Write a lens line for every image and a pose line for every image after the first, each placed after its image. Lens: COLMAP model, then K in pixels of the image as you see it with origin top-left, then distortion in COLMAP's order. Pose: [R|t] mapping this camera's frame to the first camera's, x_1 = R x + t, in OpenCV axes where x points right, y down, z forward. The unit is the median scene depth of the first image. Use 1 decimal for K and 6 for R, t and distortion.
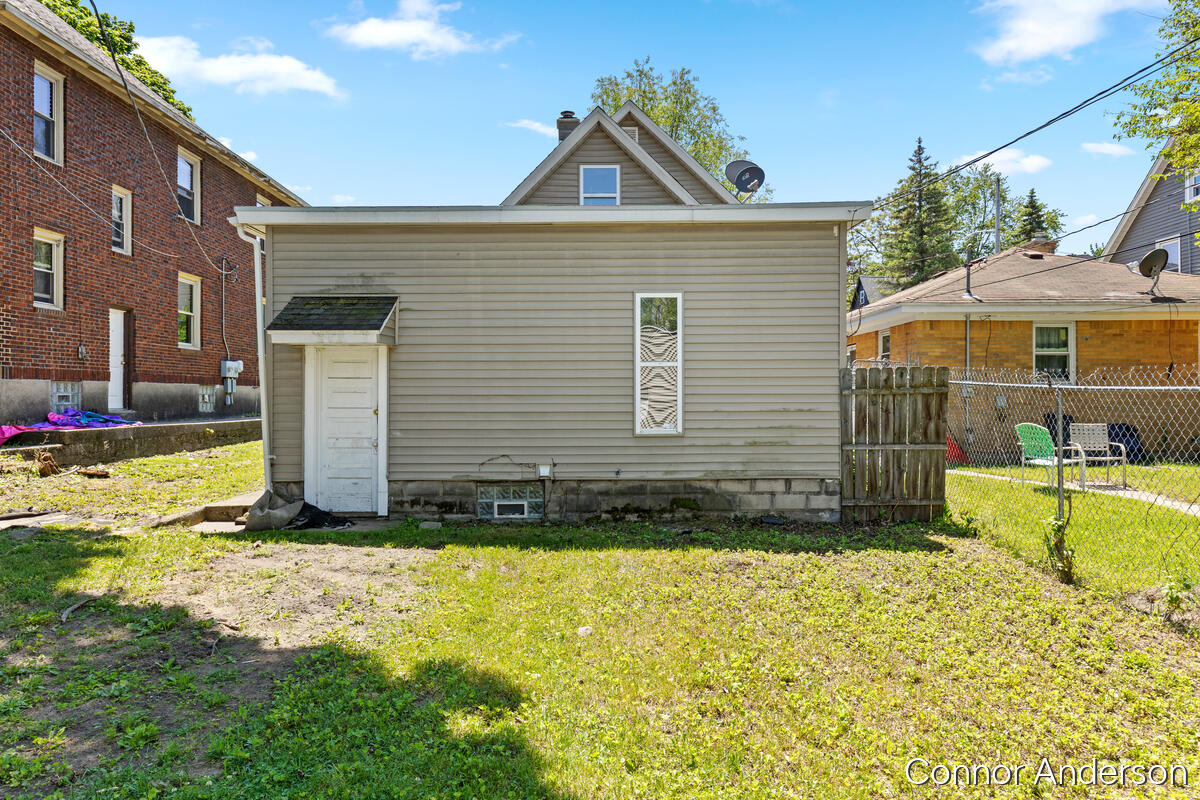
lens RADIAL K [[804.3, 0, 602.1], [0, 804.3, 400.9], [0, 0, 1]] dist [-0.013177, 0.002339]
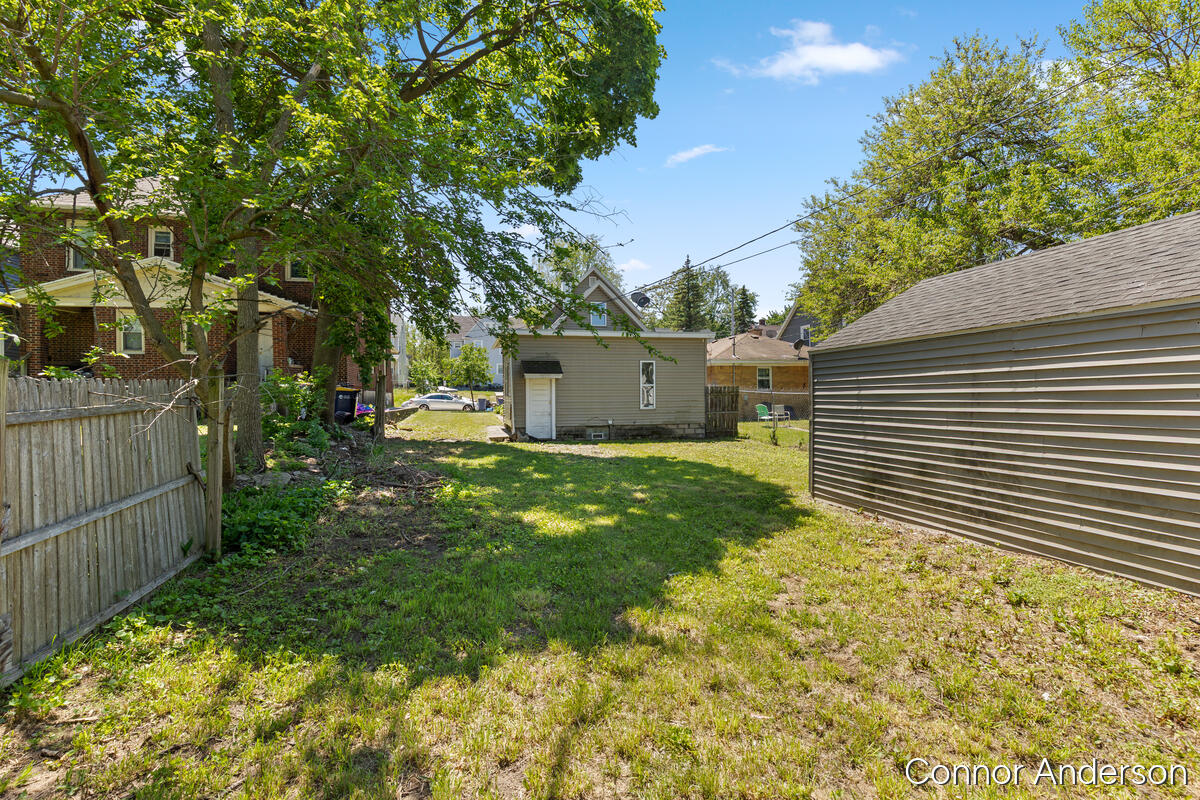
lens RADIAL K [[558.6, 0, 598.7], [0, 558.6, 395.0], [0, 0, 1]] dist [-0.003214, -0.000067]
pose [[0.968708, -0.004870, 0.248156, -0.602143], [0.007128, 0.999941, -0.008202, 0.005670], [-0.248101, 0.009714, 0.968685, -0.916907]]
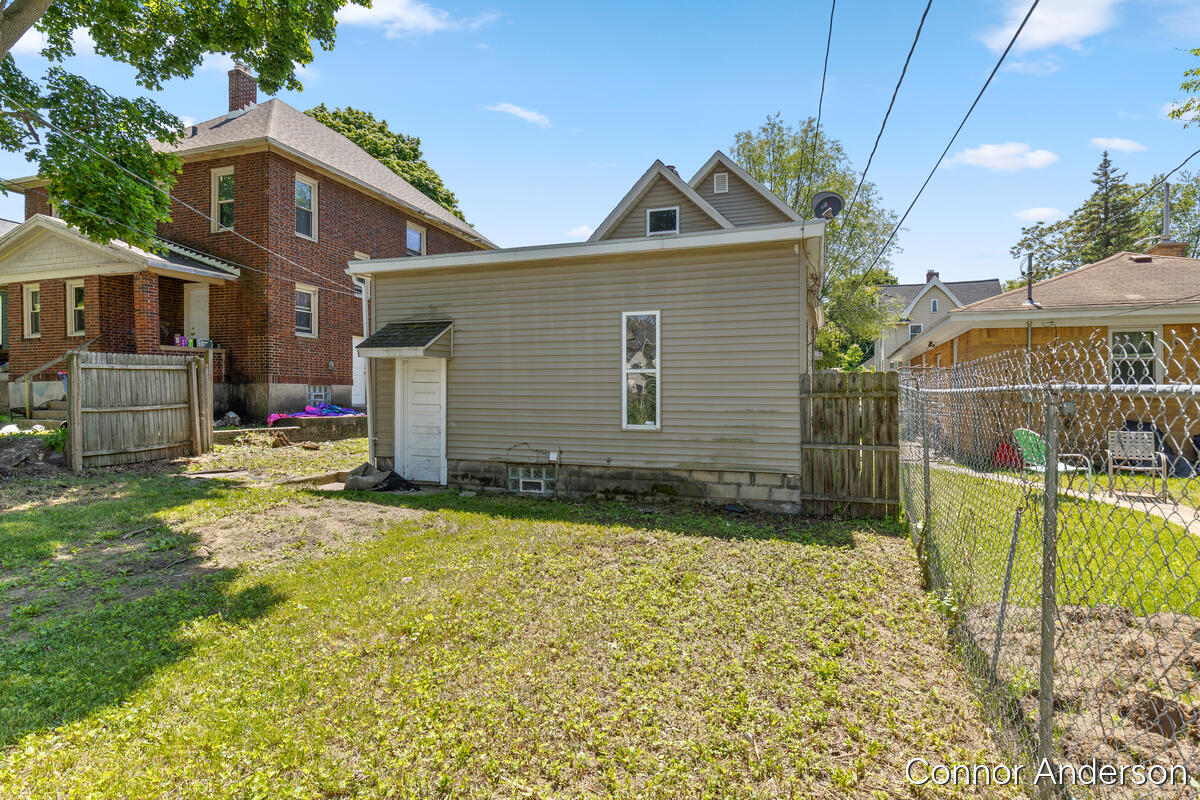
lens RADIAL K [[639.4, 0, 596.3], [0, 639.4, 400.3], [0, 0, 1]] dist [-0.012243, 0.003694]
pose [[0.939275, 0.010511, -0.343005, 0.330190], [-0.012306, 0.999920, -0.003058, 0.001717], [0.342946, 0.007093, 0.939328, 0.085284]]
